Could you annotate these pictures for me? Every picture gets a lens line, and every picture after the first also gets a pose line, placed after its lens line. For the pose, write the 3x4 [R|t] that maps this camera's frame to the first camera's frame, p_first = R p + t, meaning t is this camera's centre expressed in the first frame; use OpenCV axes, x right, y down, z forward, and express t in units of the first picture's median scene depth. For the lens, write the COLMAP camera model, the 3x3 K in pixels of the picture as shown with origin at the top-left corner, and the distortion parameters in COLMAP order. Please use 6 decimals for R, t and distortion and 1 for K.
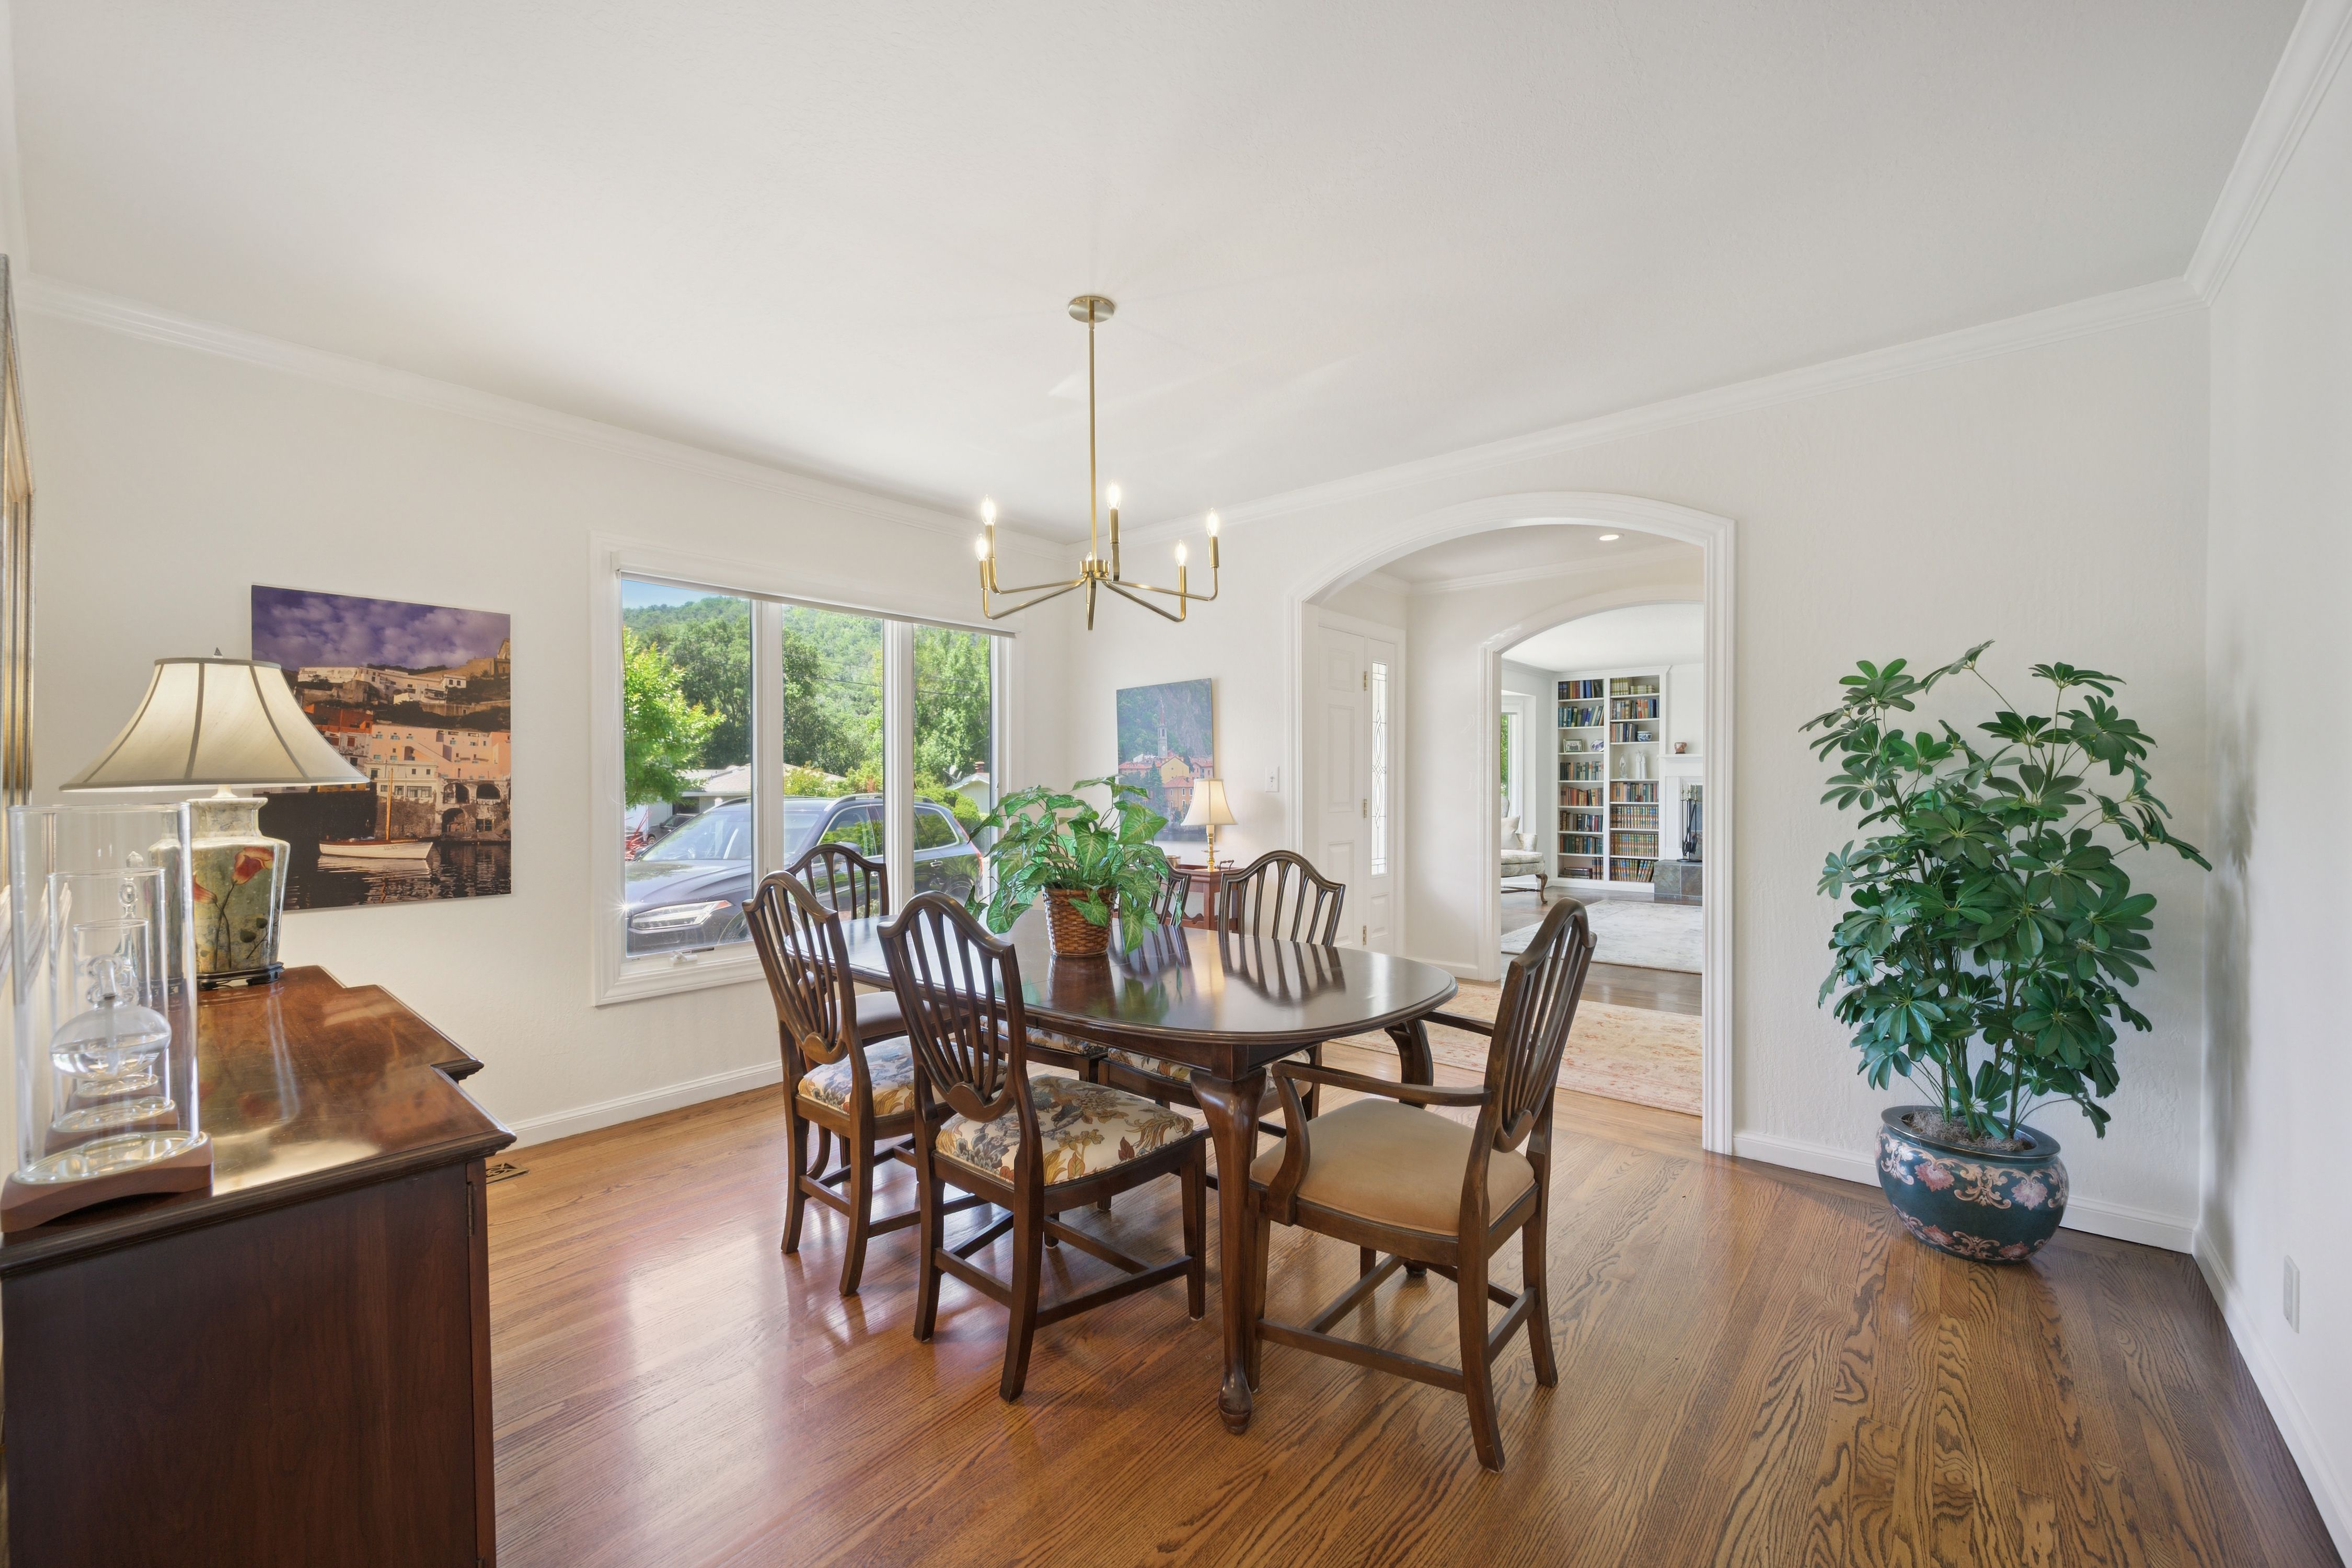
lens RADIAL K [[876.5, 0, 1201.2], [0, 876.5, 787.8], [0, 0, 1]] dist [-0.000236, 0.000041]
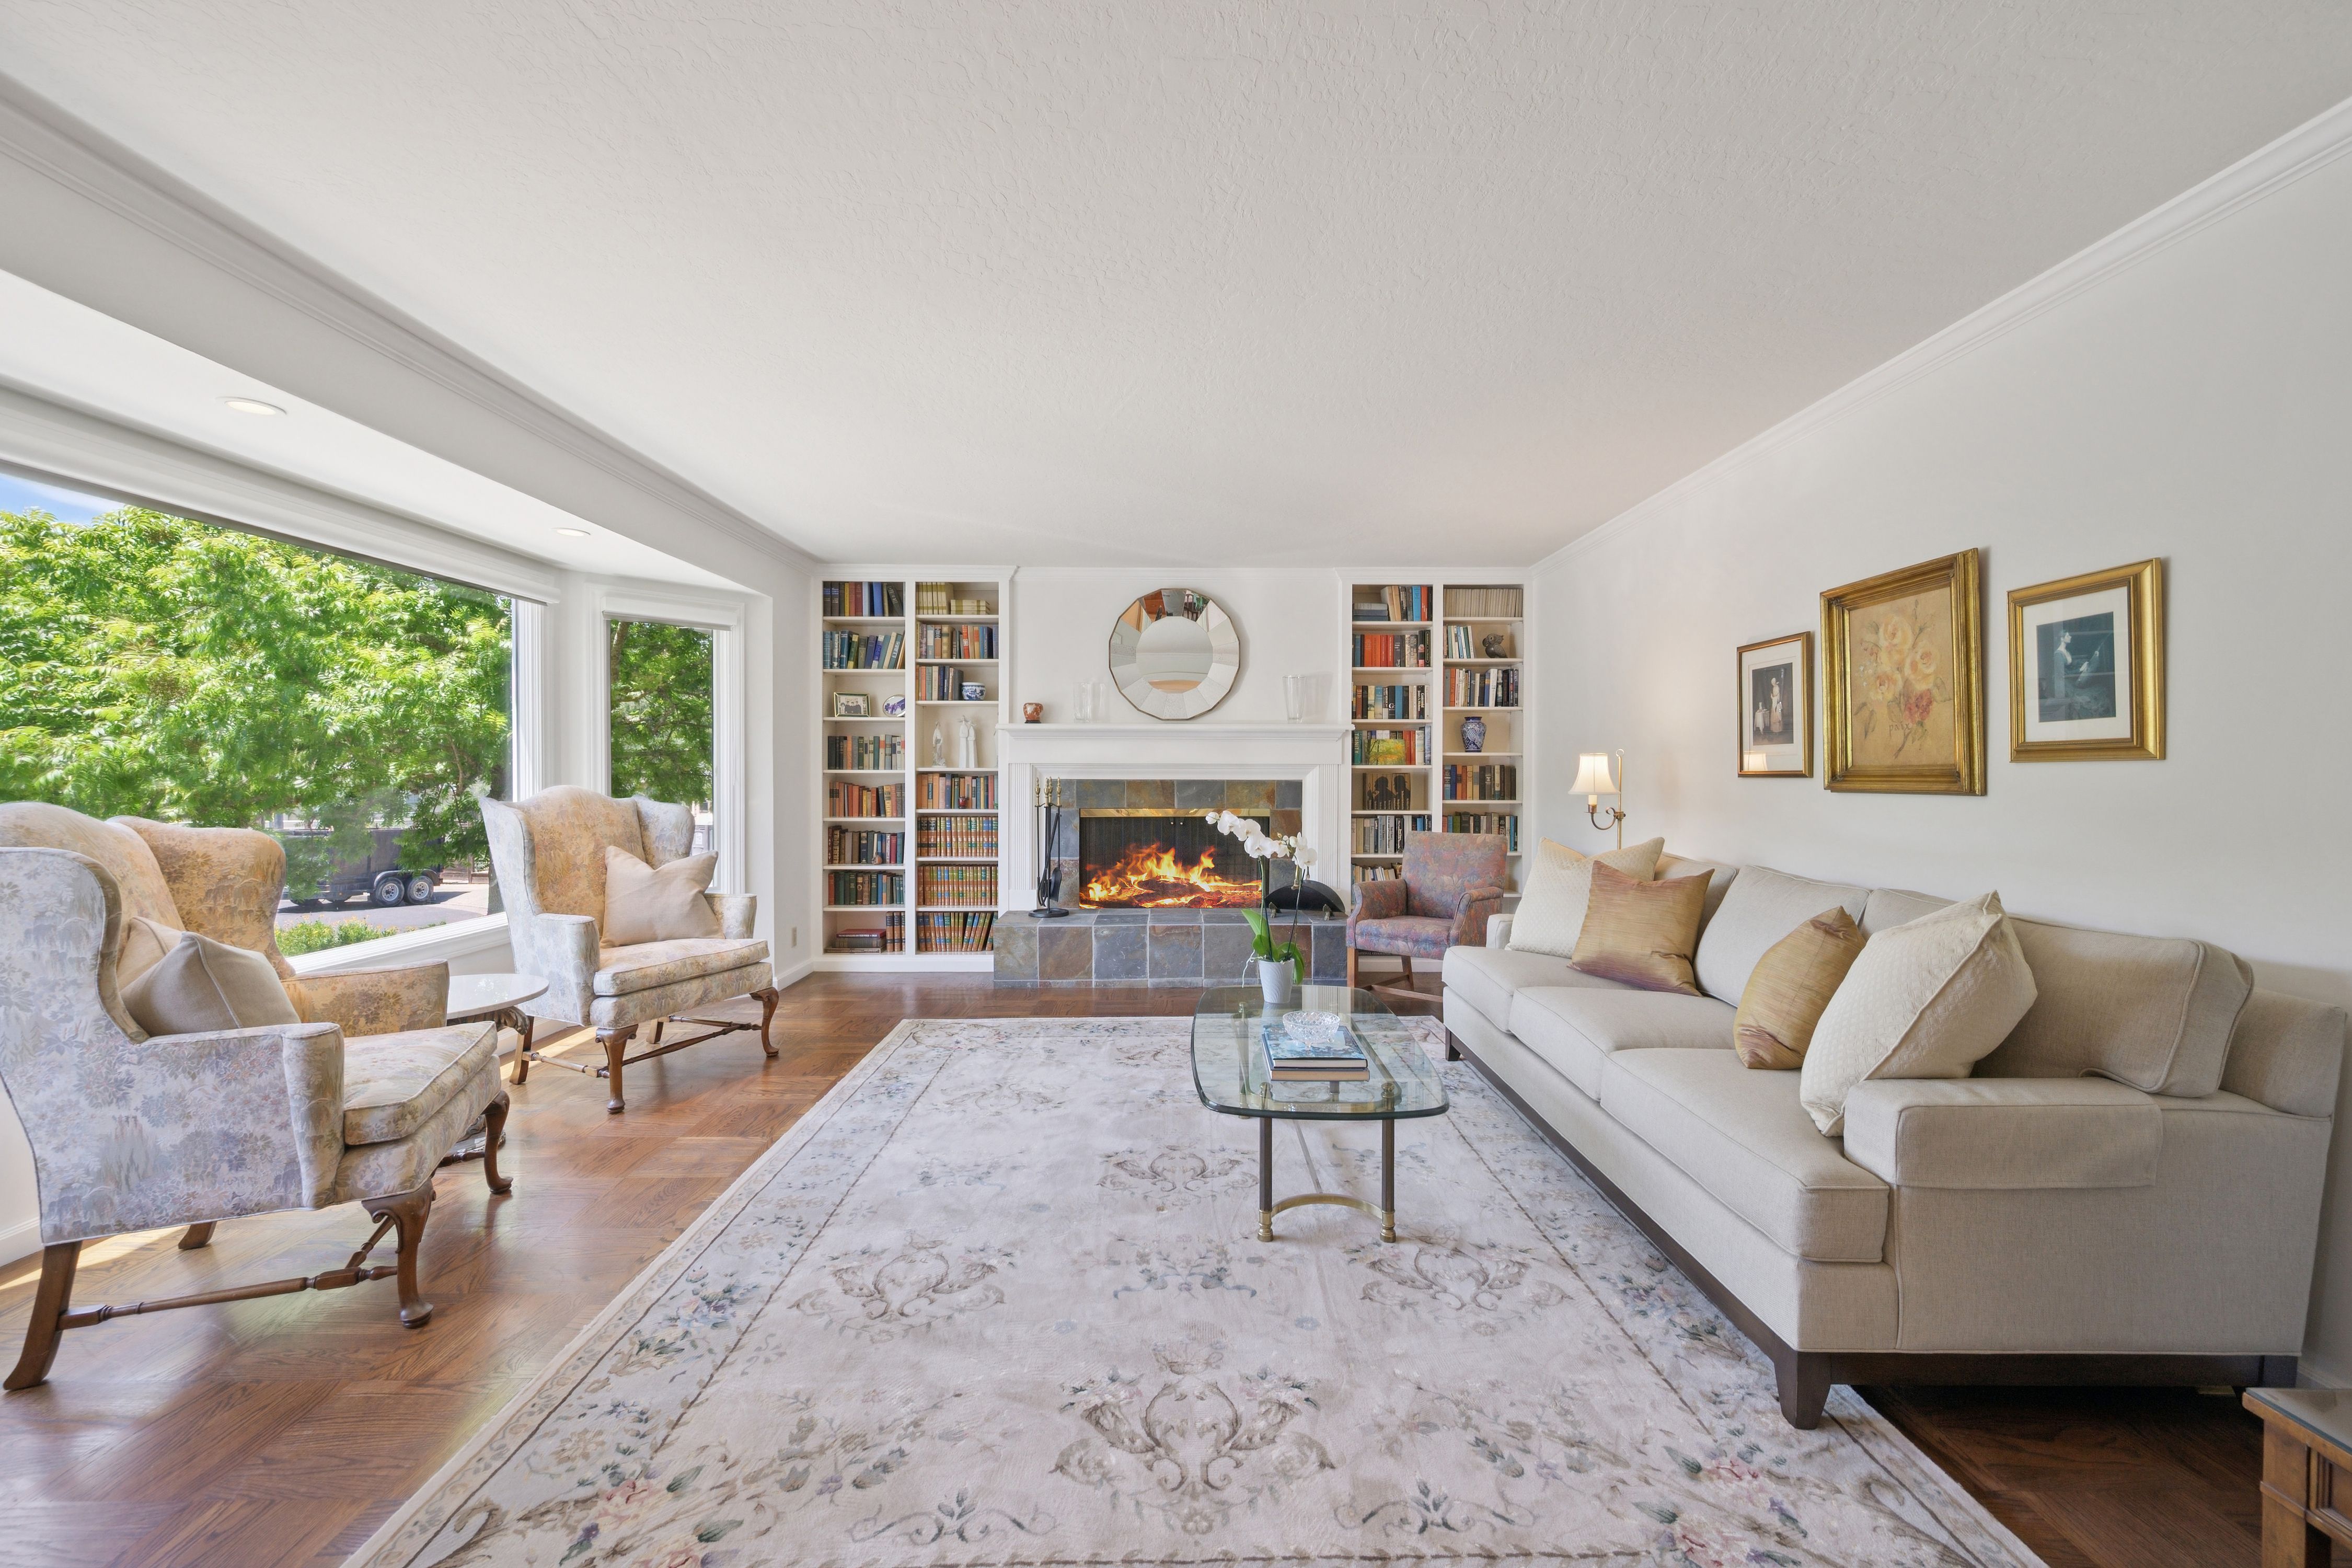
lens RADIAL K [[928.0, 0, 1178.9], [0, 928.0, 779.9], [0, 0, 1]] dist [-0.001564, 0.000486]
pose [[0.758280, -0.005977, 0.651902, 0.214577], [0.001524, 0.999971, 0.007395, -0.006170], [-0.651927, -0.004614, 0.758268, 0.457043]]
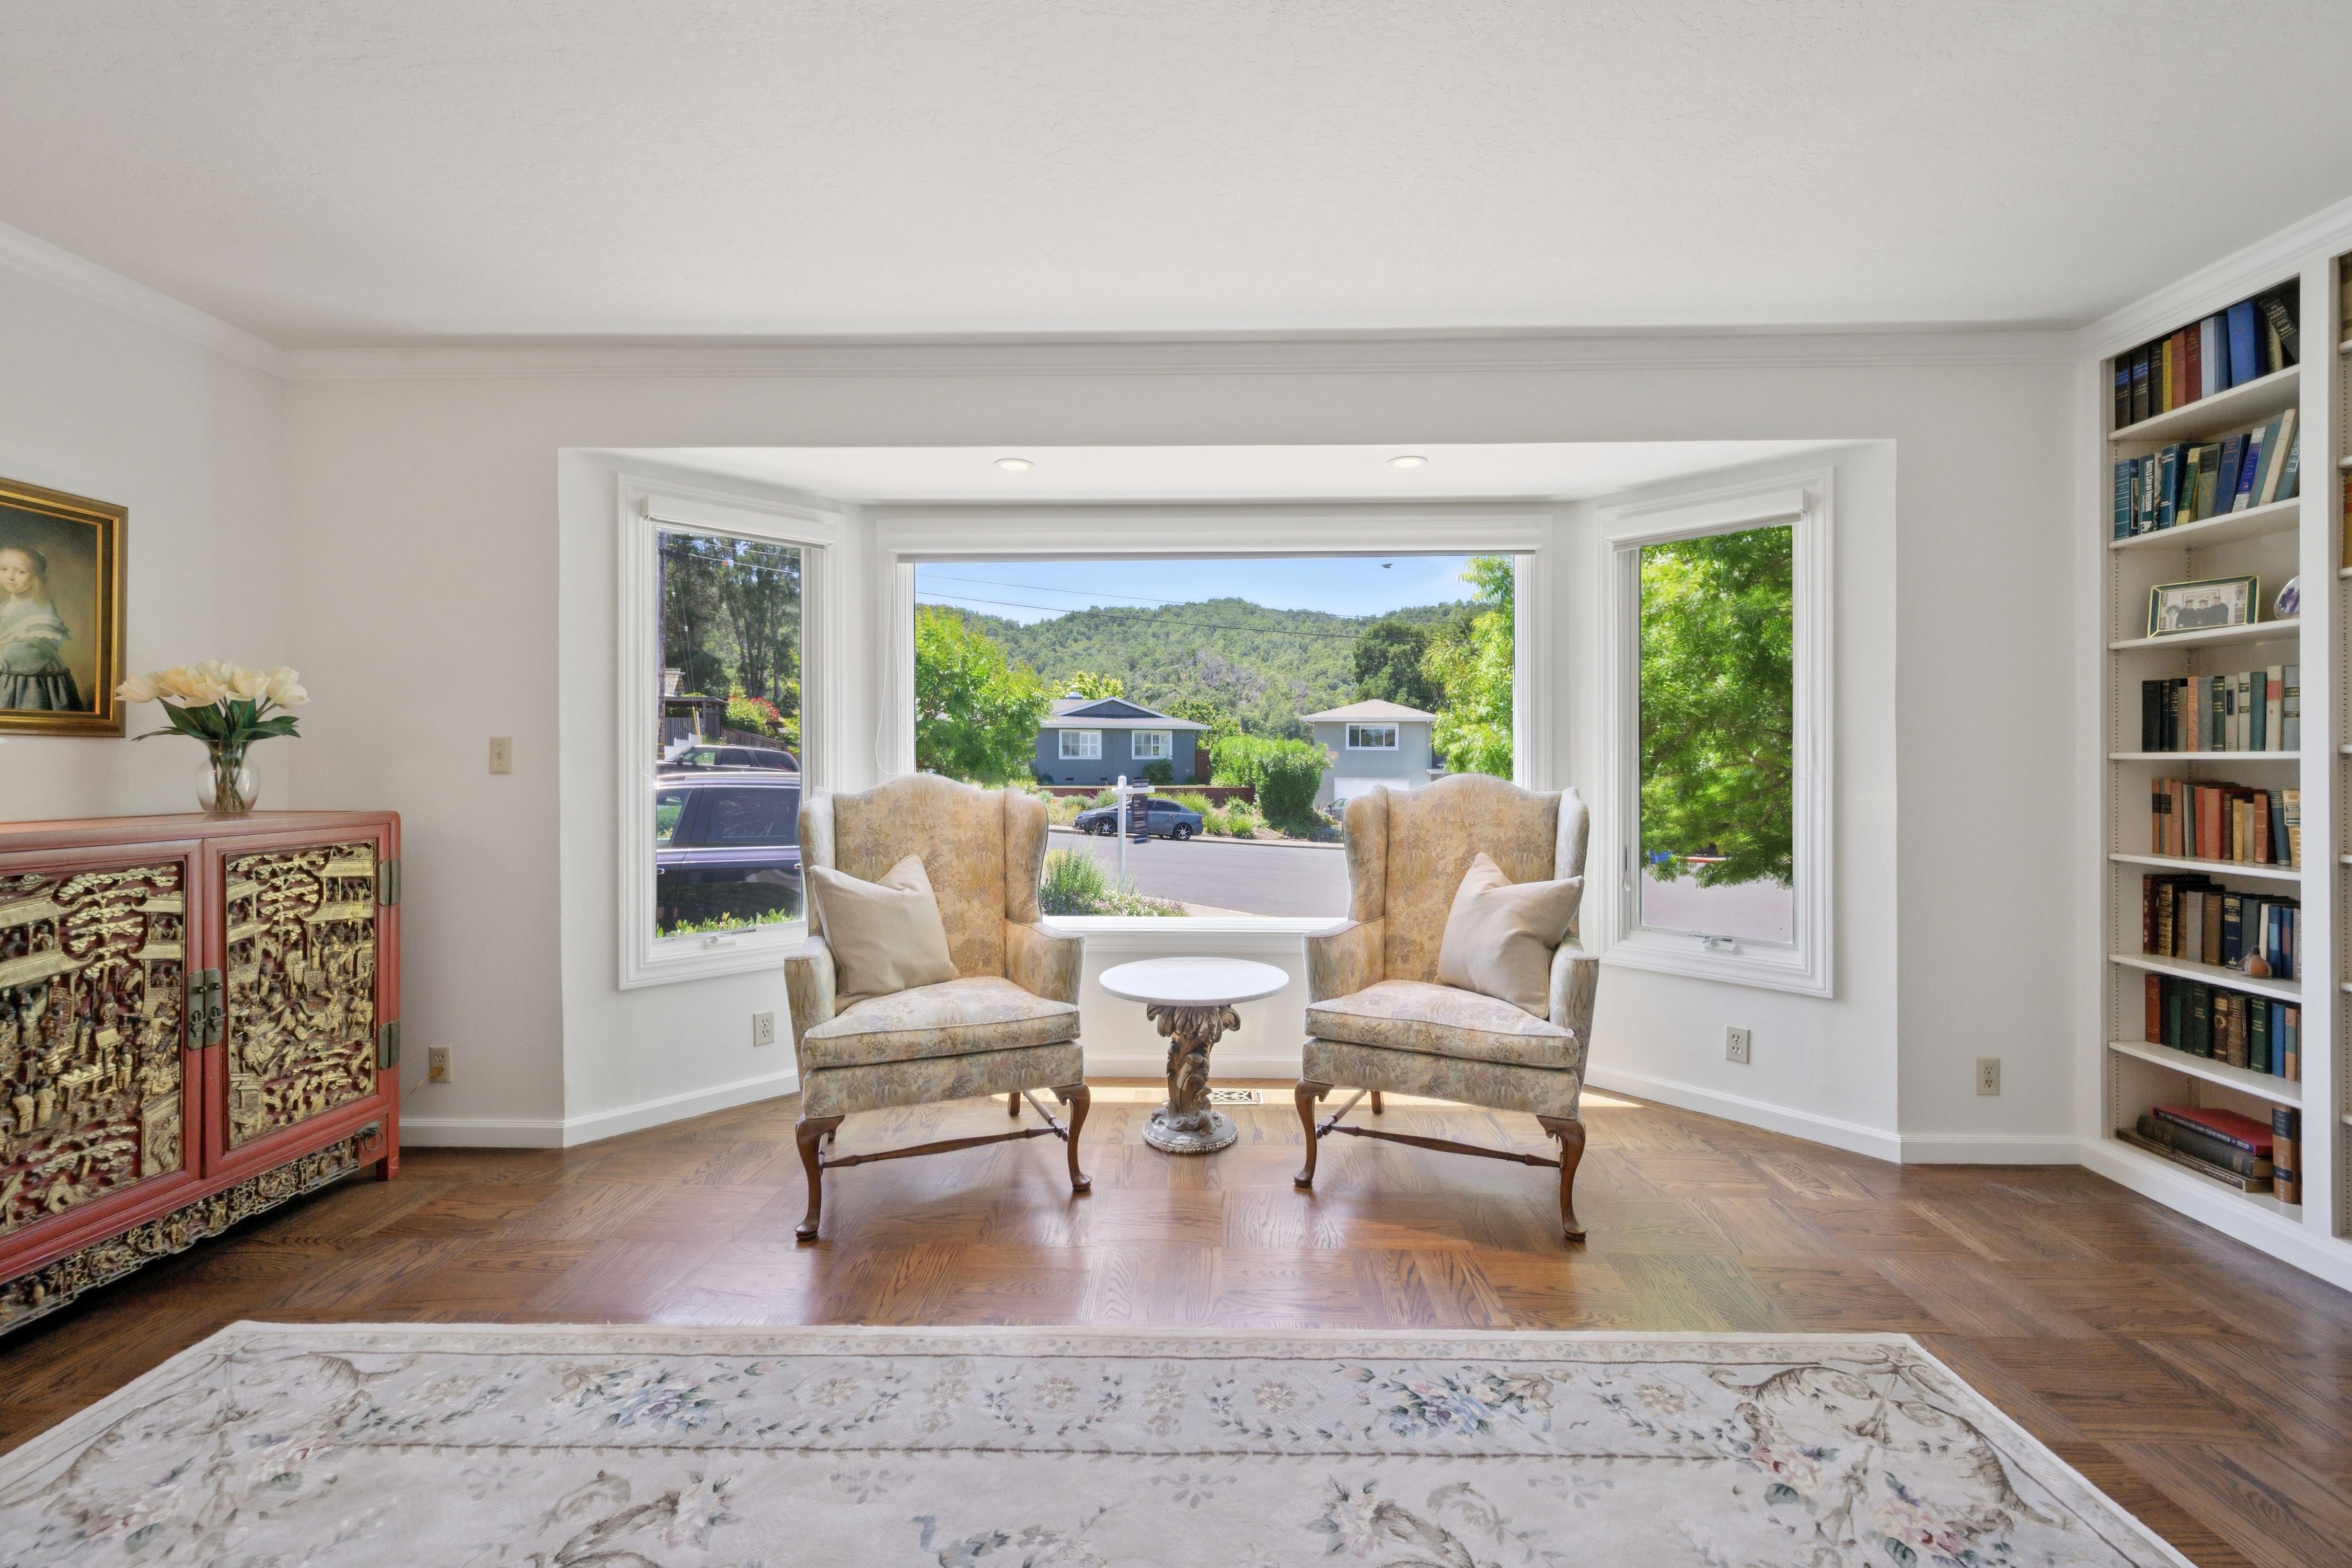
lens RADIAL K [[936.8, 0, 1196.6], [0, 936.8, 762.0], [0, 0, 1]] dist [0.000388, -0.000232]
pose [[0.630196, 0.002147, -0.776433, 0.468619], [-0.005803, 0.999981, -0.001945, -0.003719], [0.776414, 0.005732, 0.630197, 0.652349]]
